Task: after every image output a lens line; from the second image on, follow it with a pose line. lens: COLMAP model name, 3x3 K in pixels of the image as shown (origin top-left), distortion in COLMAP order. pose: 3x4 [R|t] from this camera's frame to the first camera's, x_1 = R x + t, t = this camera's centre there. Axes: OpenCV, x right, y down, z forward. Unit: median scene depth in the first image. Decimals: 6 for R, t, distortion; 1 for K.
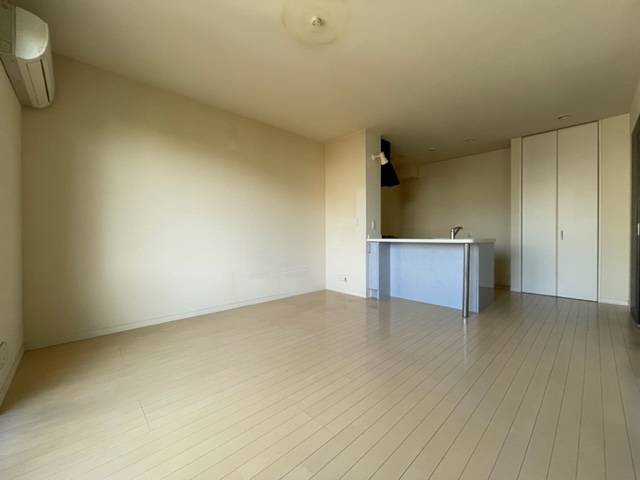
lens RADIAL K [[260.1, 0, 315.8], [0, 260.1, 236.8], [0, 0, 1]] dist [0.001248, 0.000405]
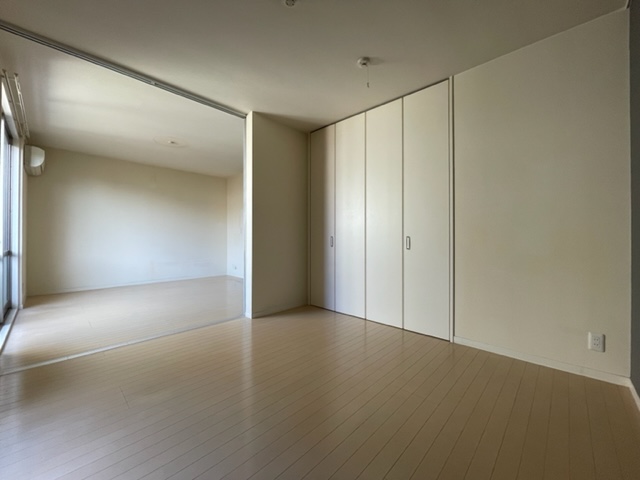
lens RADIAL K [[260.1, 0, 318.1], [0, 260.1, 237.1], [0, 0, 1]] dist [0.001248, 0.000405]
pose [[0.998566, 0.005250, 0.053283, 0.588798], [-0.004725, 0.999939, -0.009983, -0.006236], [-0.053332, 0.009717, 0.998530, -0.656279]]
